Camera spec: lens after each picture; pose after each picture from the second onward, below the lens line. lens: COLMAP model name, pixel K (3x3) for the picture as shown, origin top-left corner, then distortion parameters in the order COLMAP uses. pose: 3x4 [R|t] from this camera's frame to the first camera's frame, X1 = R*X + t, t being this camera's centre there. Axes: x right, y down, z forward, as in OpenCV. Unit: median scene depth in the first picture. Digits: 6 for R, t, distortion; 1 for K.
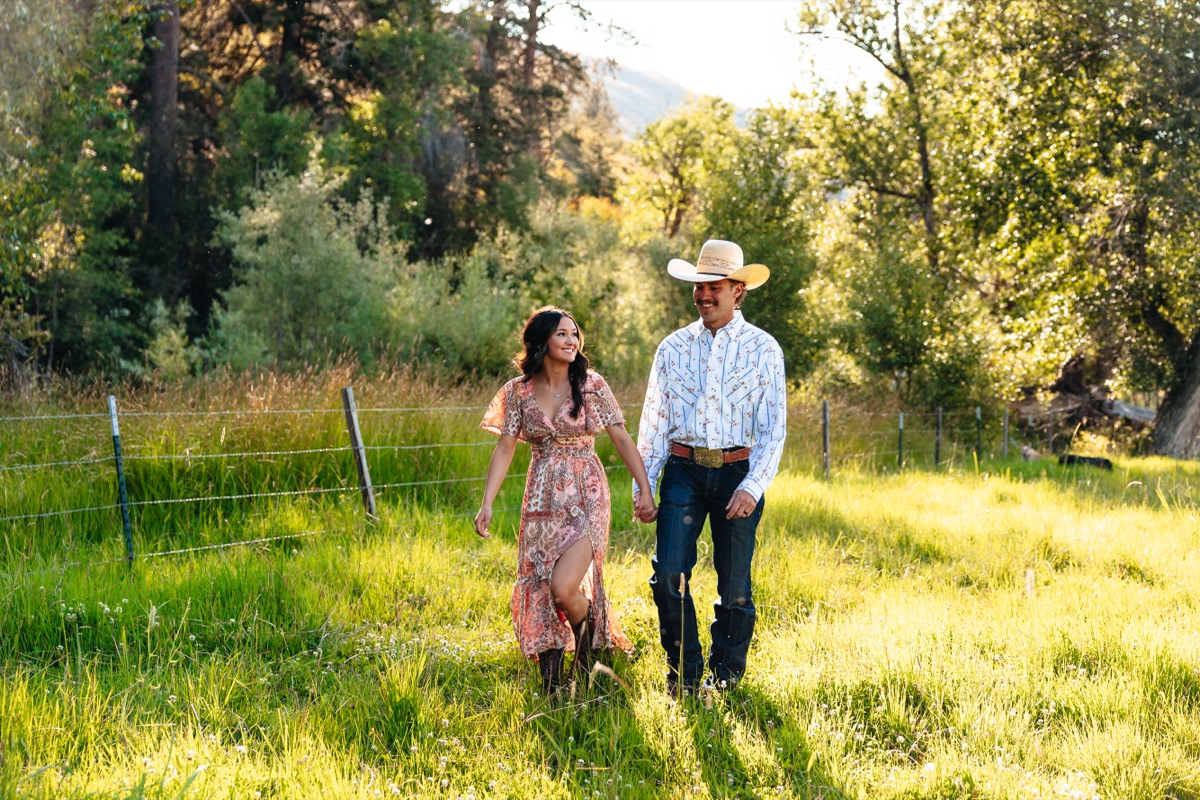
lens RADIAL K [[1776.4, 0, 604.6], [0, 1776.4, 394.5], [0, 0, 1]] dist [0.059429, 0.000000]
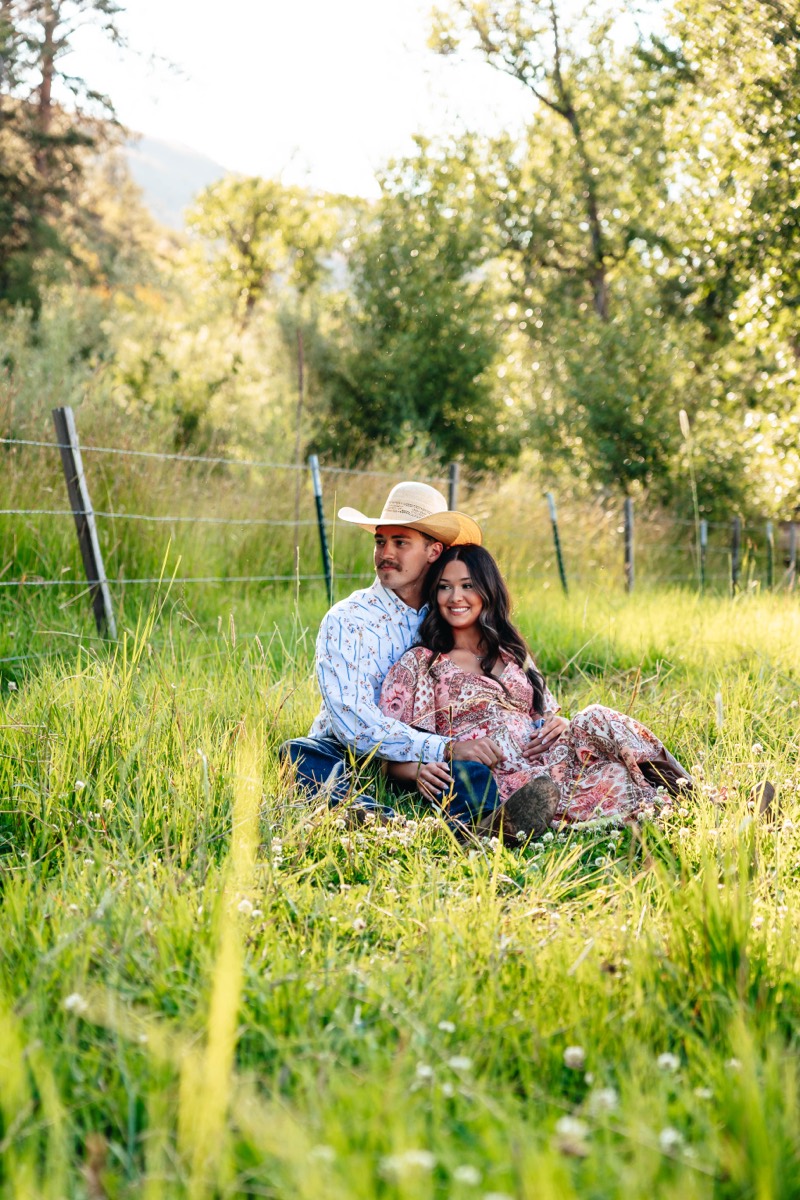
lens RADIAL K [[2191.8, 0, 402.9], [0, 2191.8, 597.6], [0, 0, 1]] dist [0.027757, 0.000000]
pose [[0.989358, -0.014256, 0.144803, -0.052755], [0.012287, 0.999820, 0.014481, 0.017995], [-0.144984, -0.012548, 0.989354, 0.112362]]
